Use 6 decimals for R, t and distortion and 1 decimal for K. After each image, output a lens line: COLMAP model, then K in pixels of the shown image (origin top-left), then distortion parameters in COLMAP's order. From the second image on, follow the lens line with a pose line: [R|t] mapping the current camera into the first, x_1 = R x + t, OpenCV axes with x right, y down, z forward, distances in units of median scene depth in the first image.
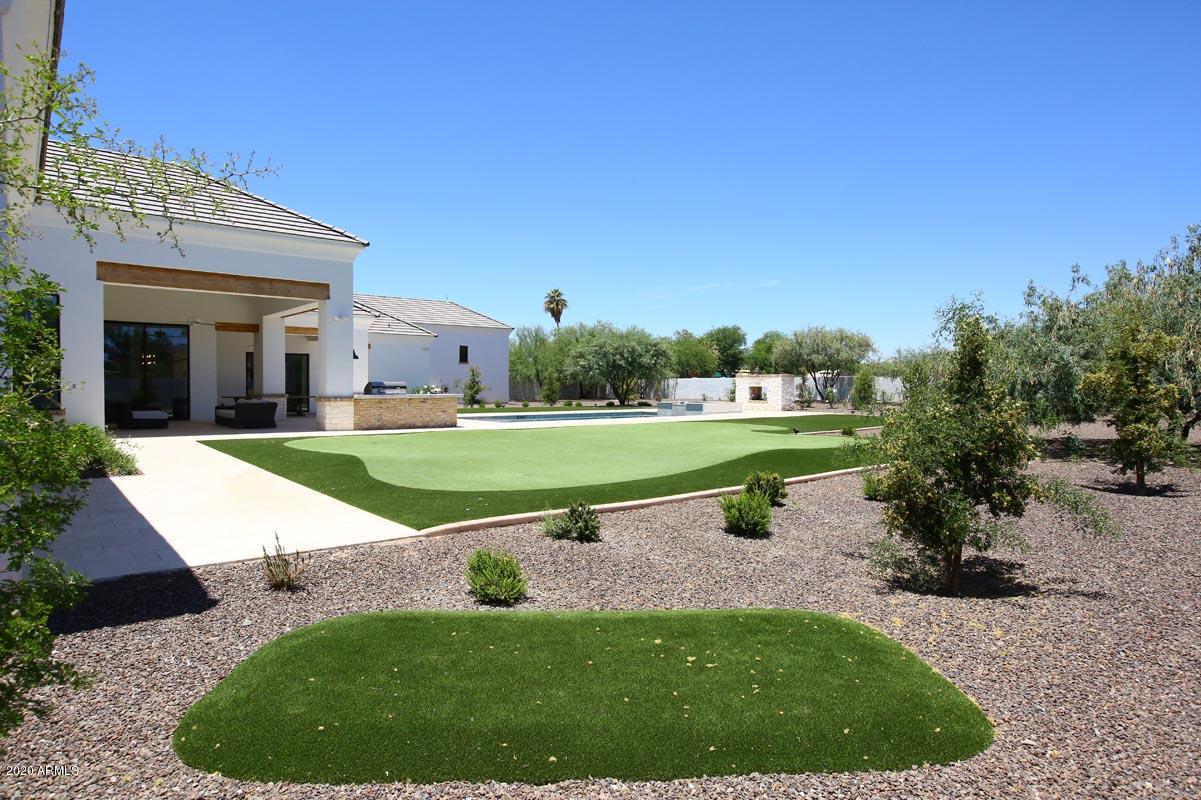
lens RADIAL K [[728.7, 0, 605.7], [0, 728.7, 398.2], [0, 0, 1]] dist [0.026900, 0.011751]
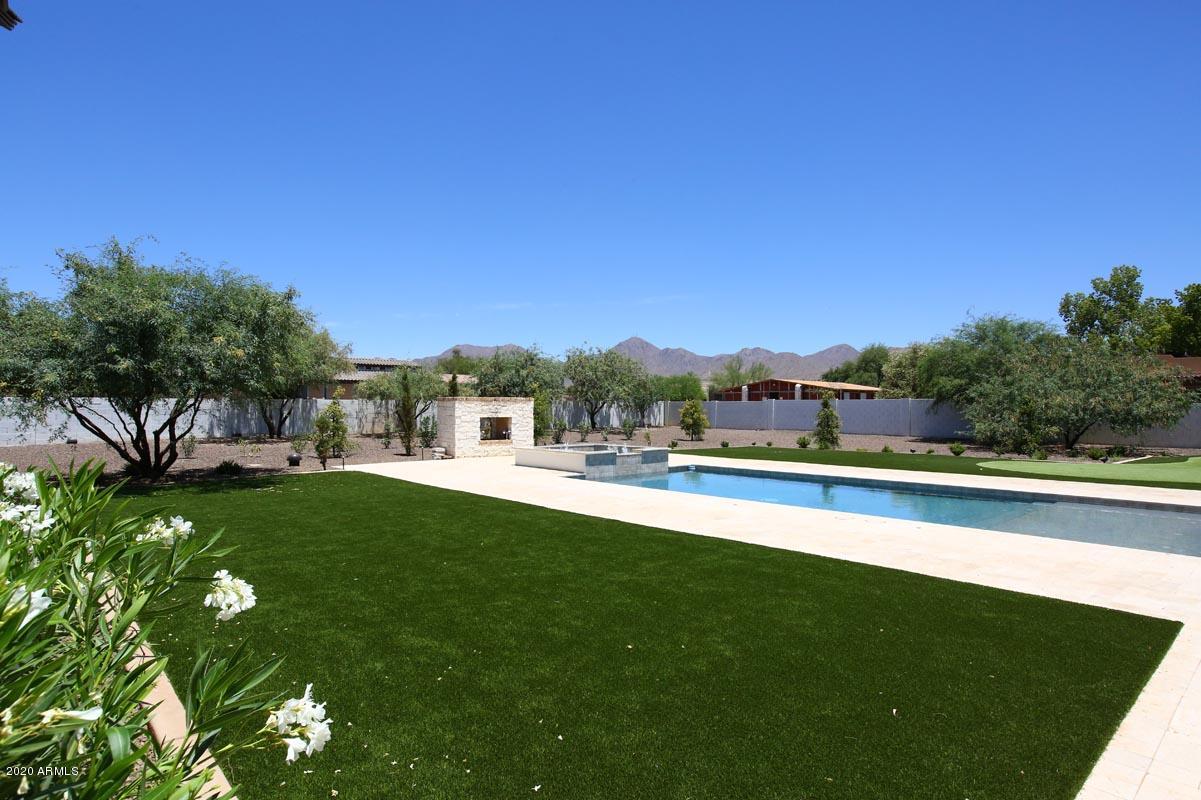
lens RADIAL K [[672.0, 0, 606.9], [0, 672.0, 397.6], [0, 0, 1]] dist [-0.005193, 0.002665]
pose [[-0.006385, 0.007756, 0.999950, -0.325178], [0.017121, 0.999824, -0.007646, -0.024446], [-0.999833, 0.017071, -0.006517, 0.853522]]
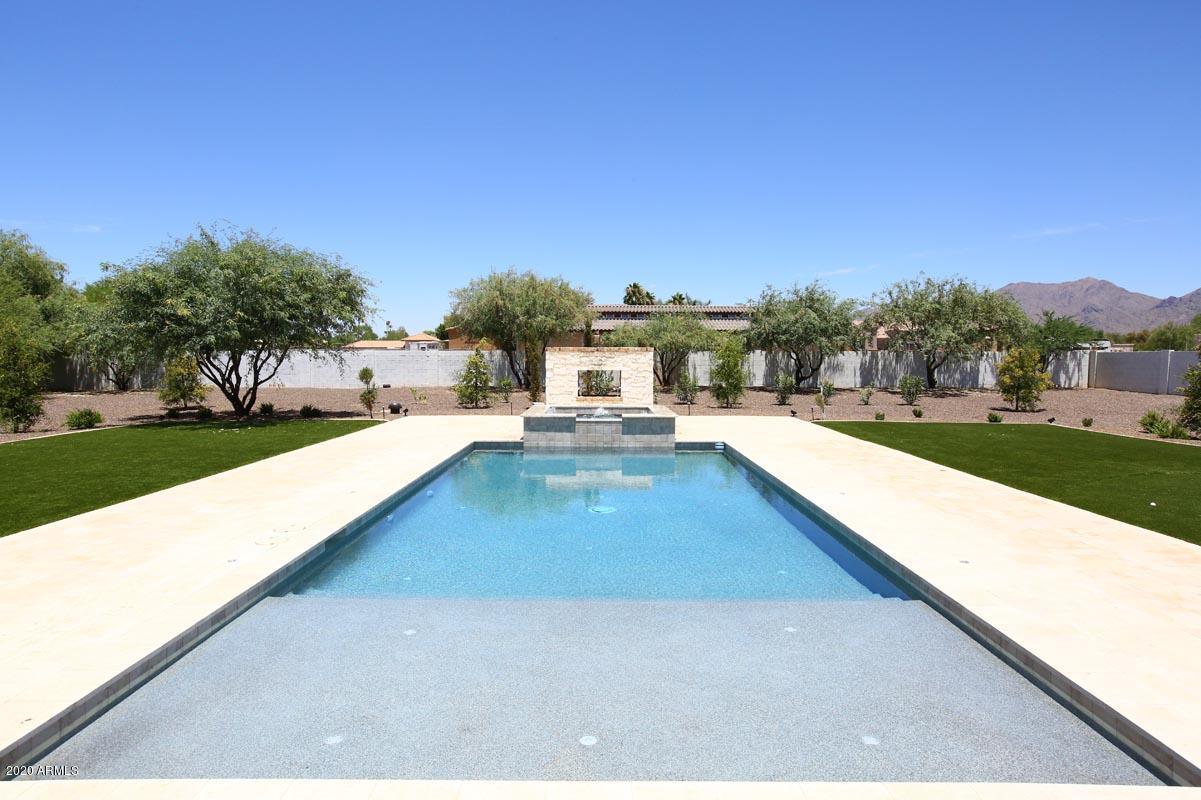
lens RADIAL K [[730.0, 0, 603.9], [0, 730.0, 394.5], [0, 0, 1]] dist [-0.006876, 0.012285]
pose [[0.661864, -0.041132, 0.748494, -0.166947], [0.013770, 0.998992, 0.042722, -0.019308], [-0.749497, -0.017969, 0.661764, 0.611658]]
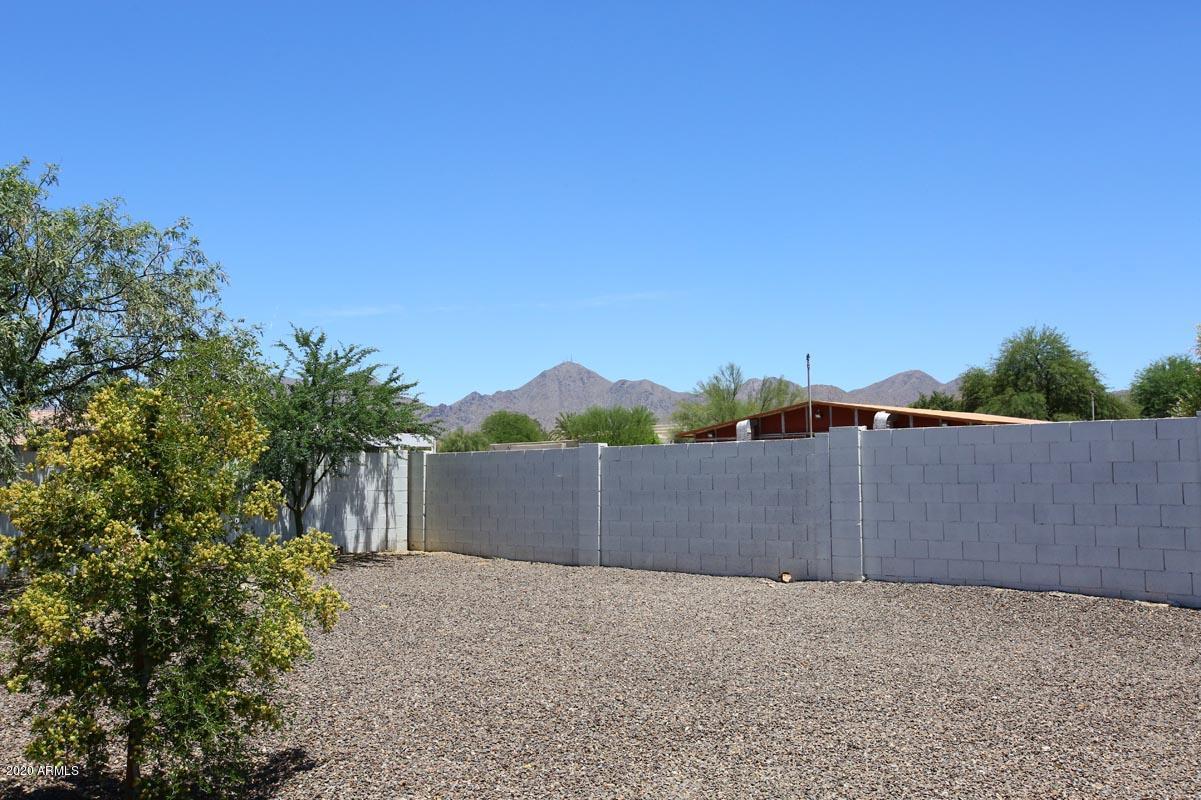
lens RADIAL K [[1125.1, 0, 602.3], [0, 1125.1, 407.4], [0, 0, 1]] dist [0.021618, 0.000000]
pose [[-0.074979, 0.058513, 0.995467, 0.337954], [0.031399, 0.997921, -0.056292, -0.014504], [-0.996691, 0.027036, -0.076660, 0.702318]]
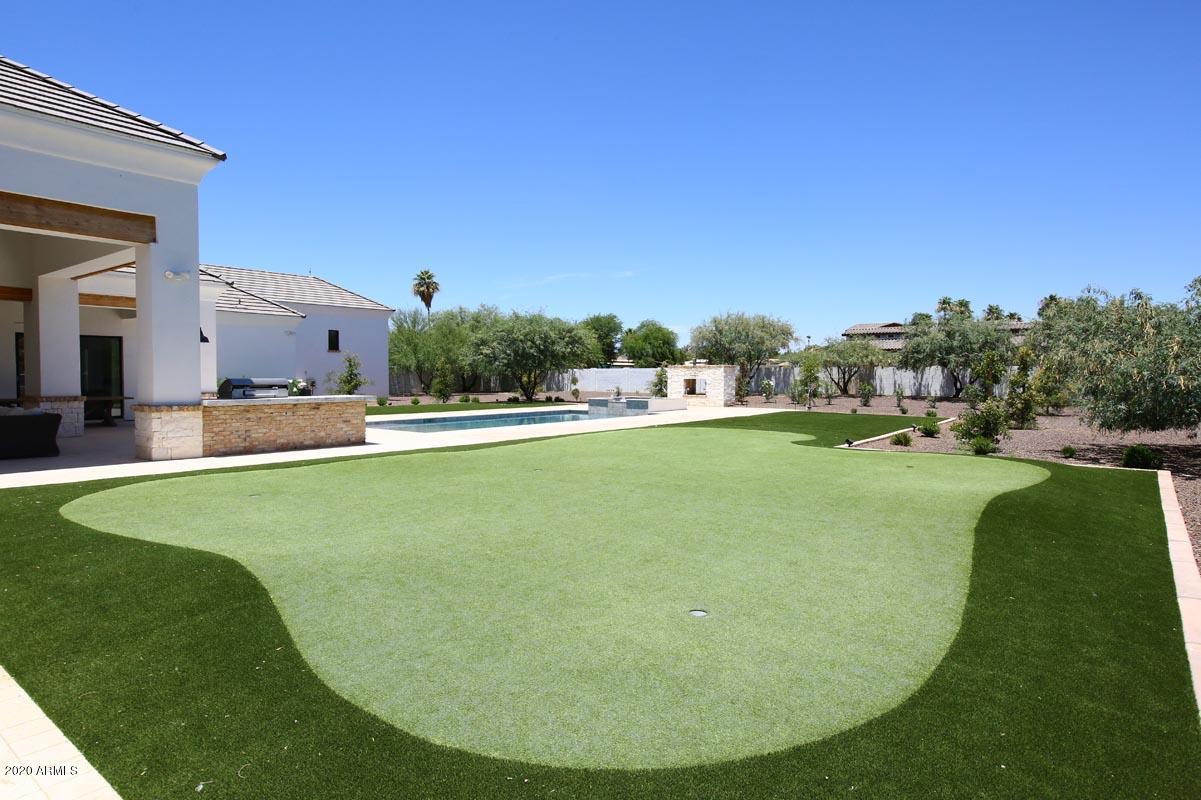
lens RADIAL K [[728.7, 0, 602.8], [0, 728.7, 393.5], [0, 0, 1]] dist [0.026900, 0.011751]
pose [[0.982103, -0.008374, 0.188161, -0.060126], [0.006837, 0.999938, 0.008817, -0.006318], [-0.188223, -0.007372, 0.982099, 0.151969]]
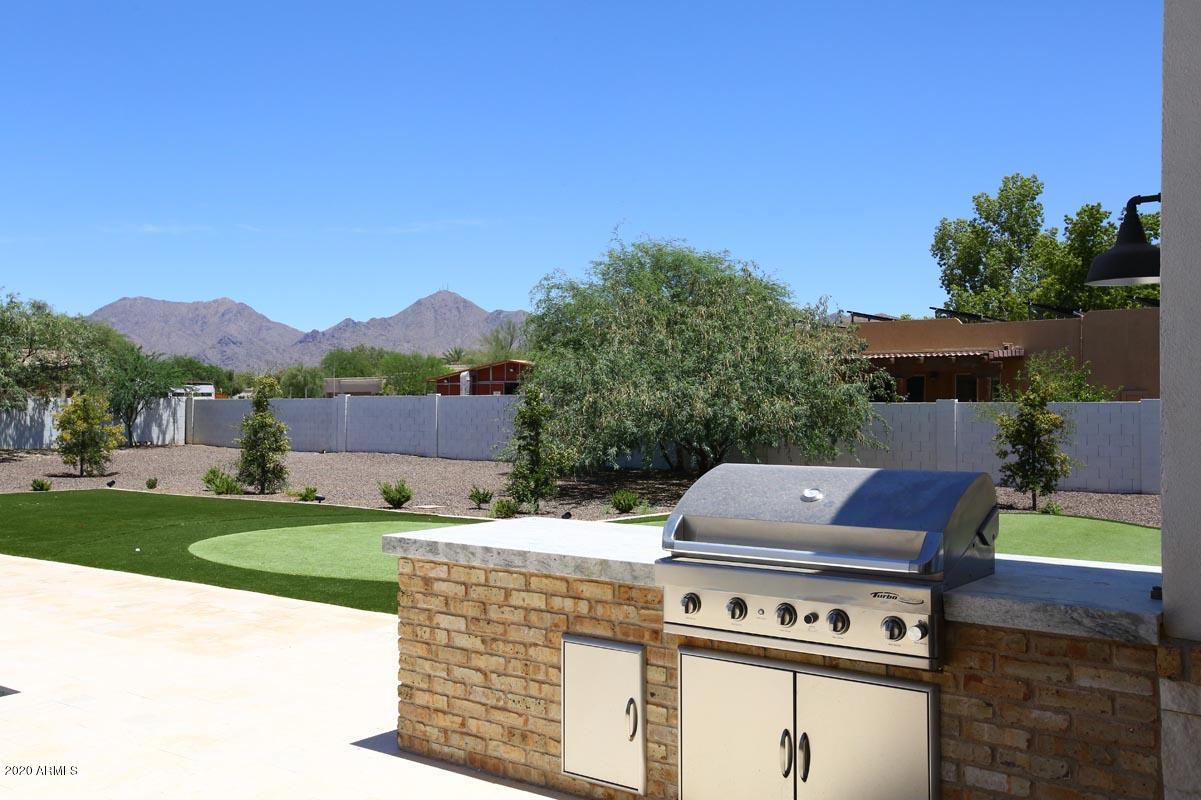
lens RADIAL K [[1125.1, 0, 602.7], [0, 1125.1, 391.3], [0, 0, 1]] dist [0.021618, 0.000000]
pose [[-0.182656, 0.009235, 0.983134, -0.244393], [0.016469, 0.999844, -0.006332, -0.018810], [-0.983039, 0.015034, -0.182780, 0.564374]]
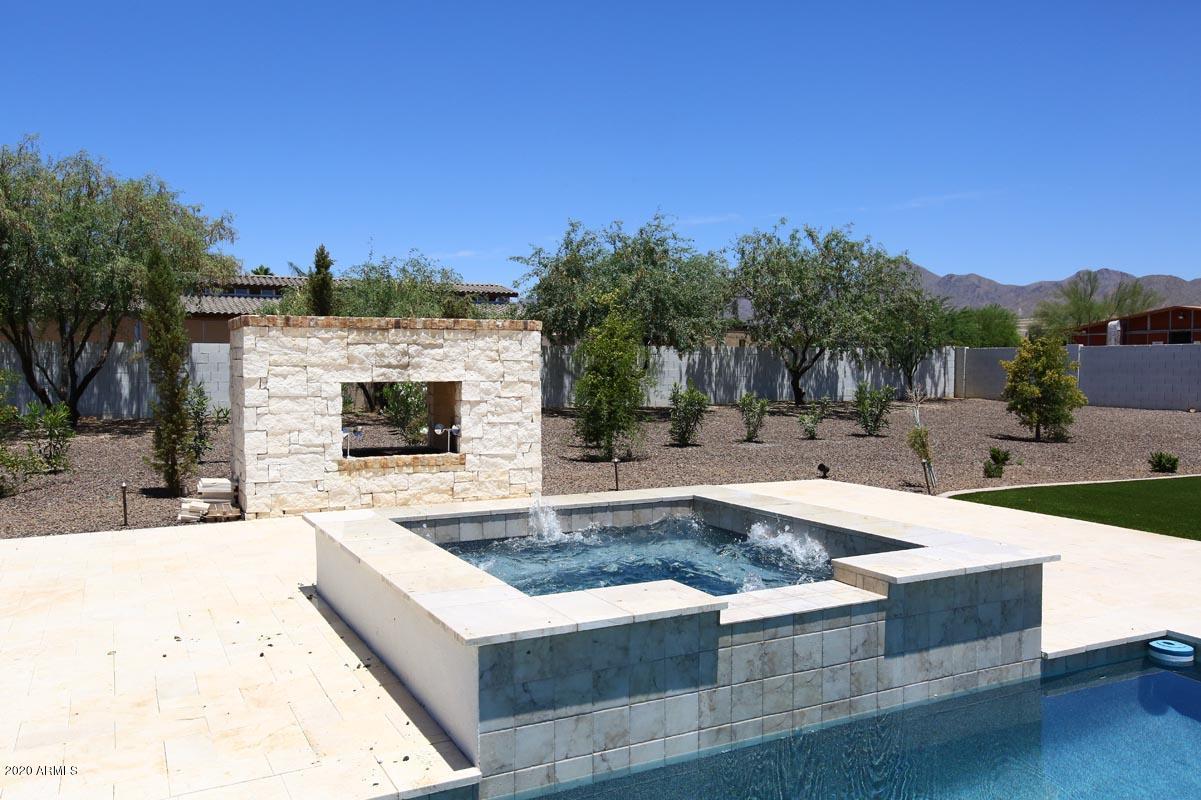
lens RADIAL K [[954.9, 0, 598.4], [0, 954.9, 402.8], [0, 0, 1]] dist [-0.007539, 0.055942]
pose [[0.253229, -0.045373, 0.966342, -0.012241], [0.020325, 0.998929, 0.041577, -0.018091], [-0.967193, 0.009112, 0.253880, 0.833513]]
